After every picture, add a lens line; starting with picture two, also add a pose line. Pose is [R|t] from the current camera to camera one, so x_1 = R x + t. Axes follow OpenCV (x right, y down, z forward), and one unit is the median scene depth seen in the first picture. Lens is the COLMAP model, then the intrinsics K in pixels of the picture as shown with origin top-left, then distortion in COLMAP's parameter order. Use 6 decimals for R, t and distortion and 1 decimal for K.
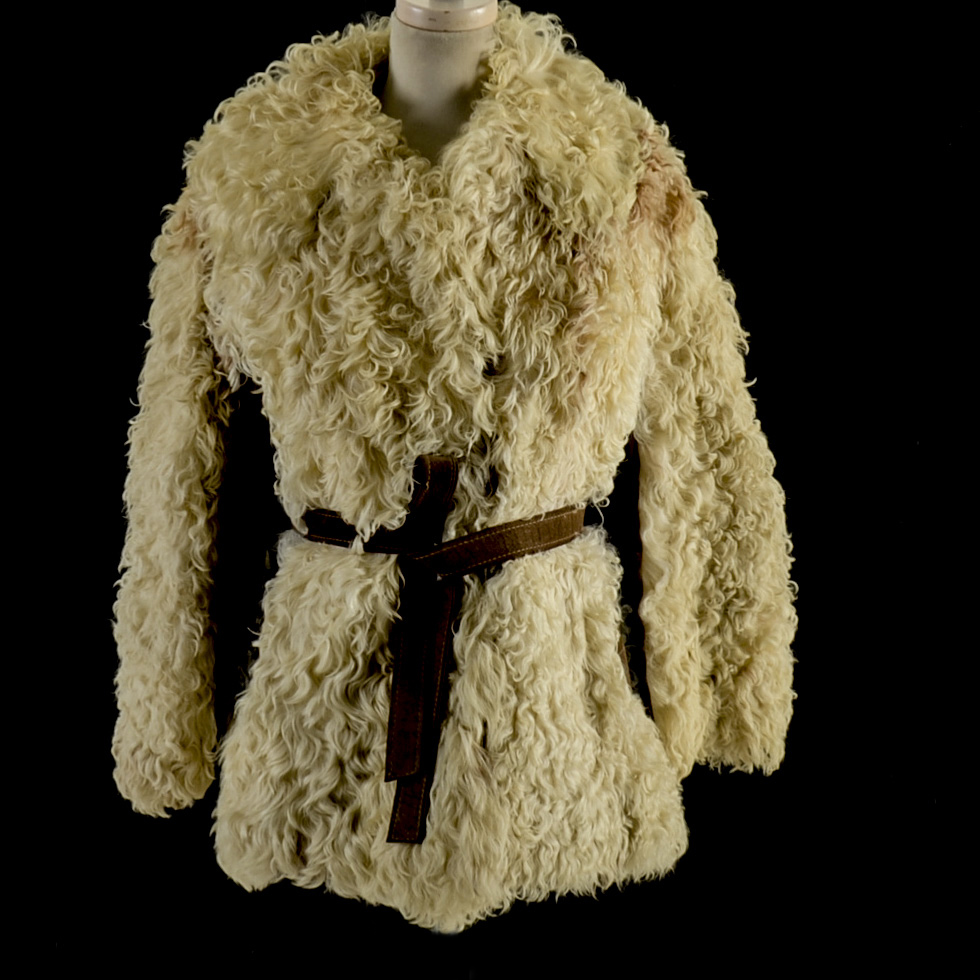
lens RADIAL K [[2447.6, 0, 490.0], [0, 2447.6, 490.0], [0, 0, 1]] dist [-0.101598, -0.179428]
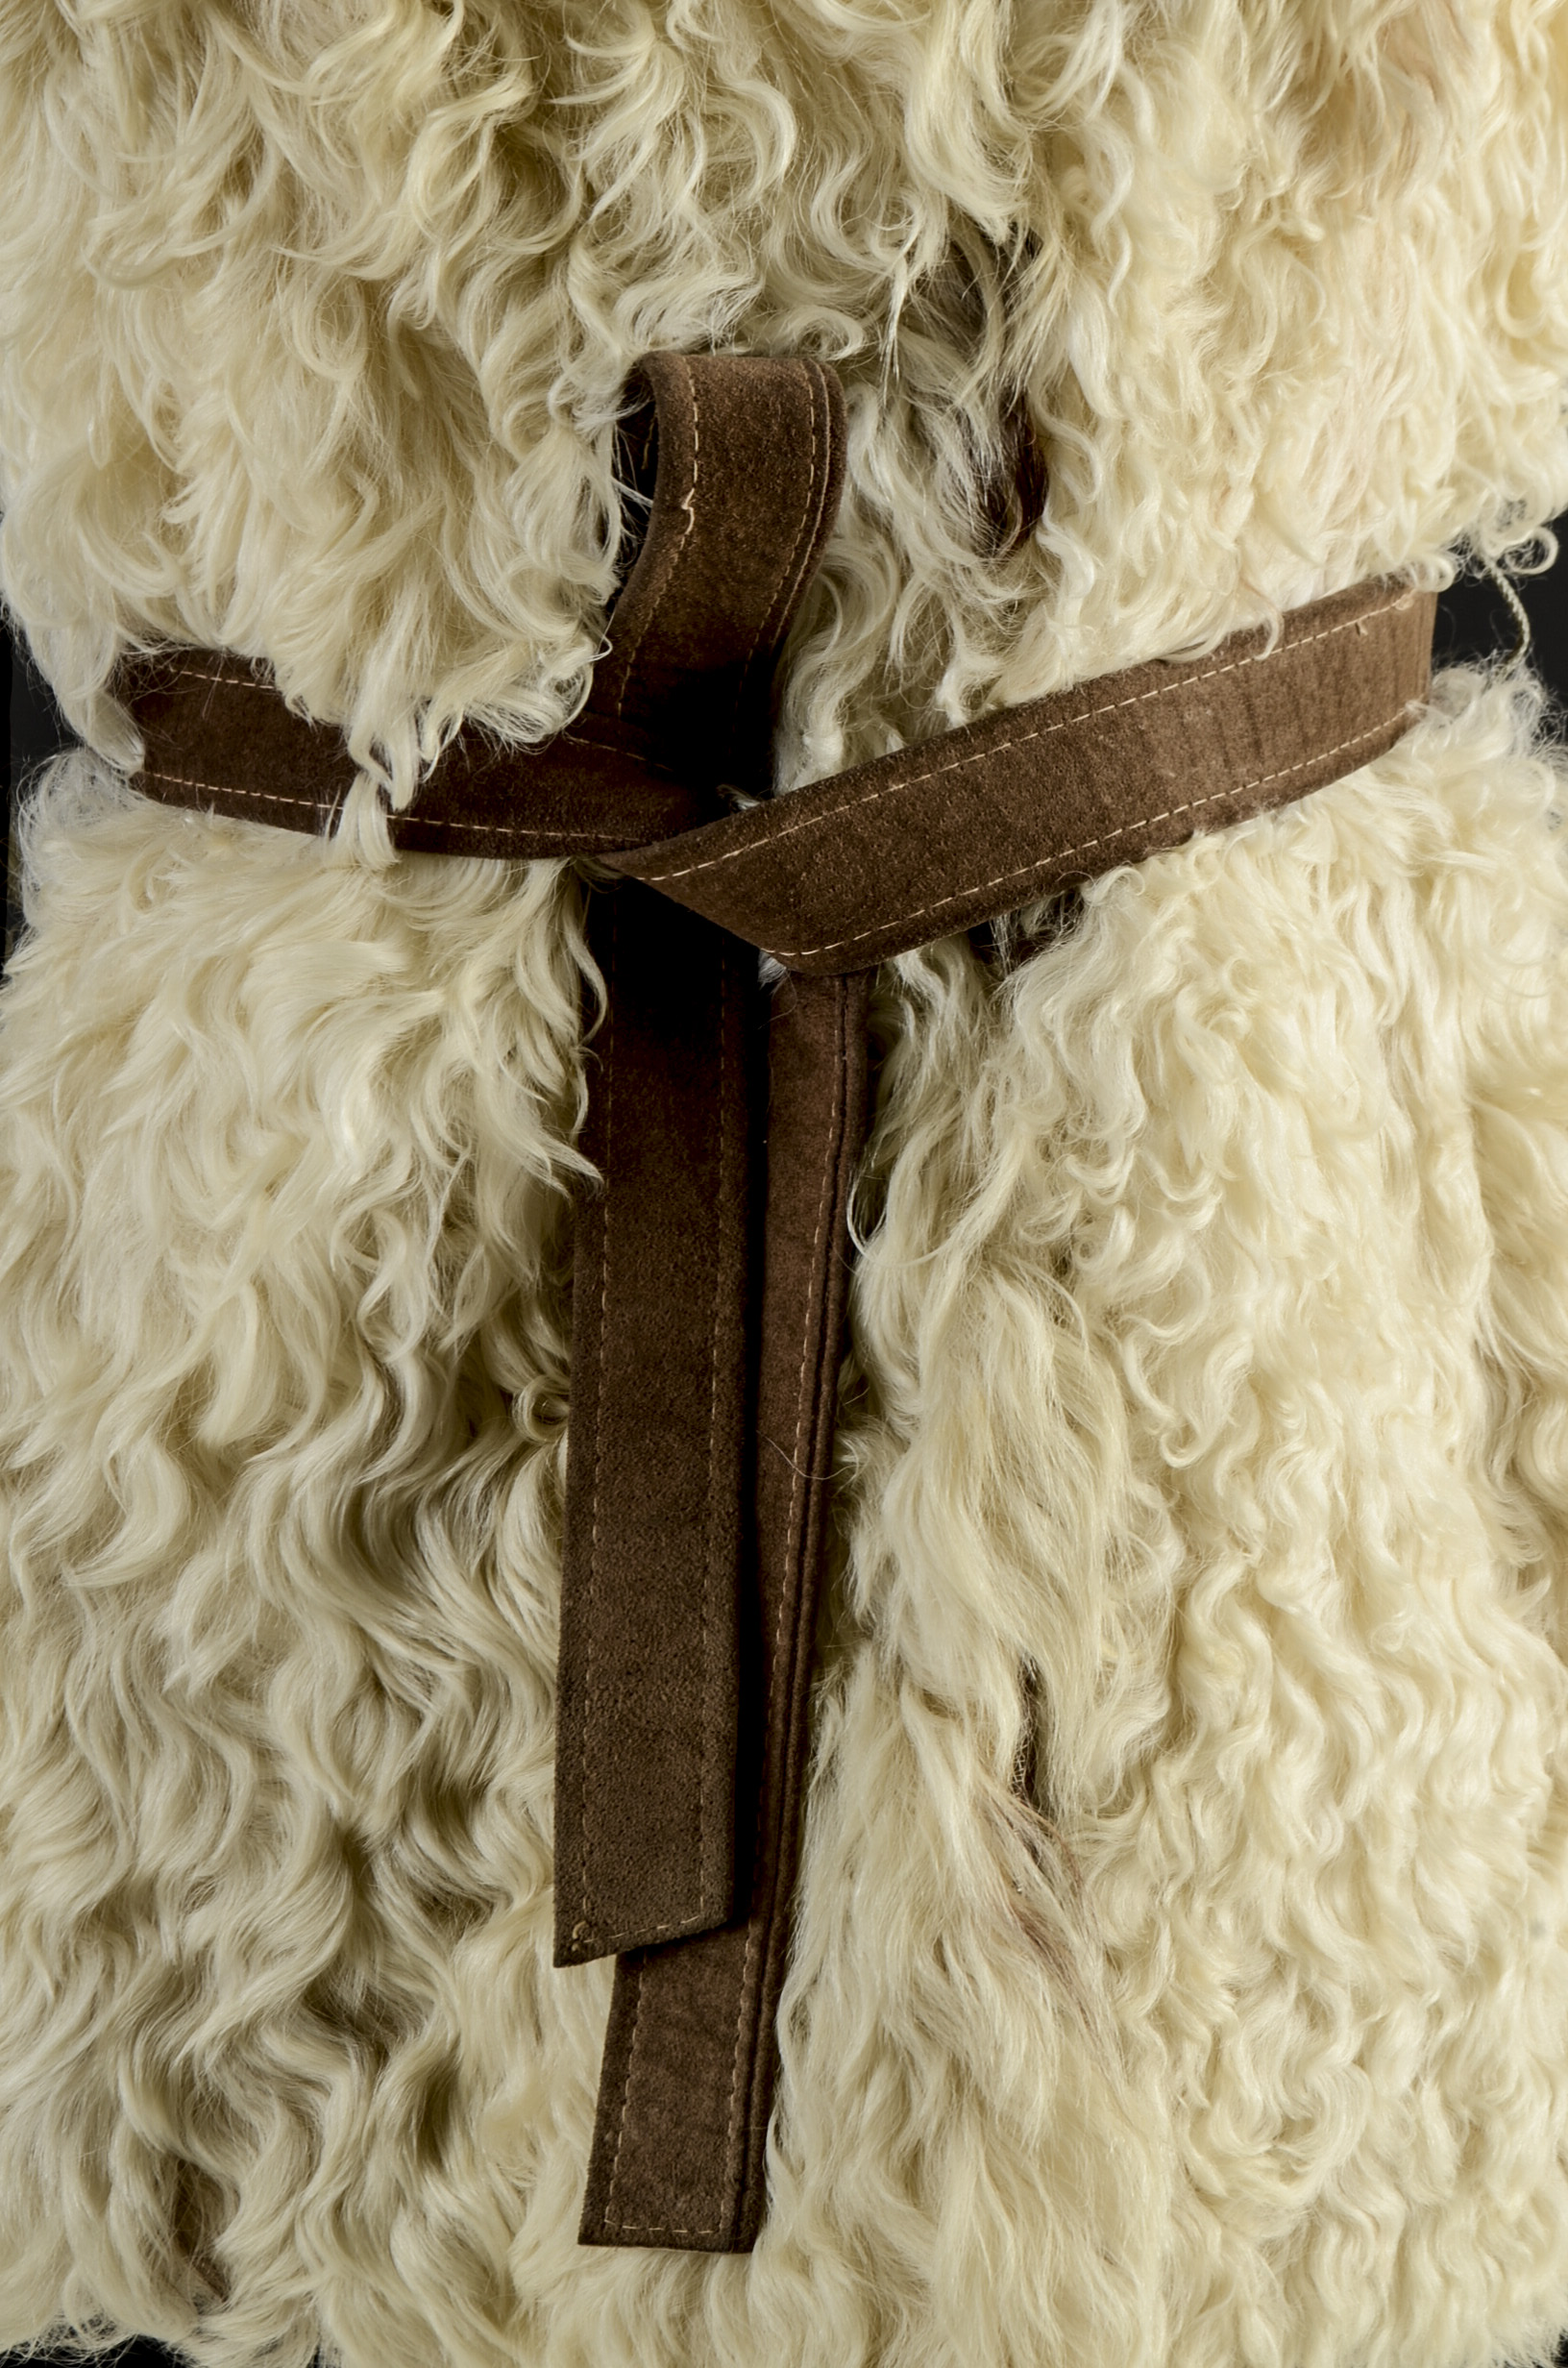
lens RADIAL K [[5000.5, 0, 784.0], [0, 5000.5, 1184.0], [0, 0, 1]] dist [-0.044809, 0.070090]
pose [[0.998687, -0.044698, -0.025044, -0.010307], [0.047594, 0.990320, 0.130390, -0.000242], [0.018974, -0.131411, 0.991146, 0.589834]]
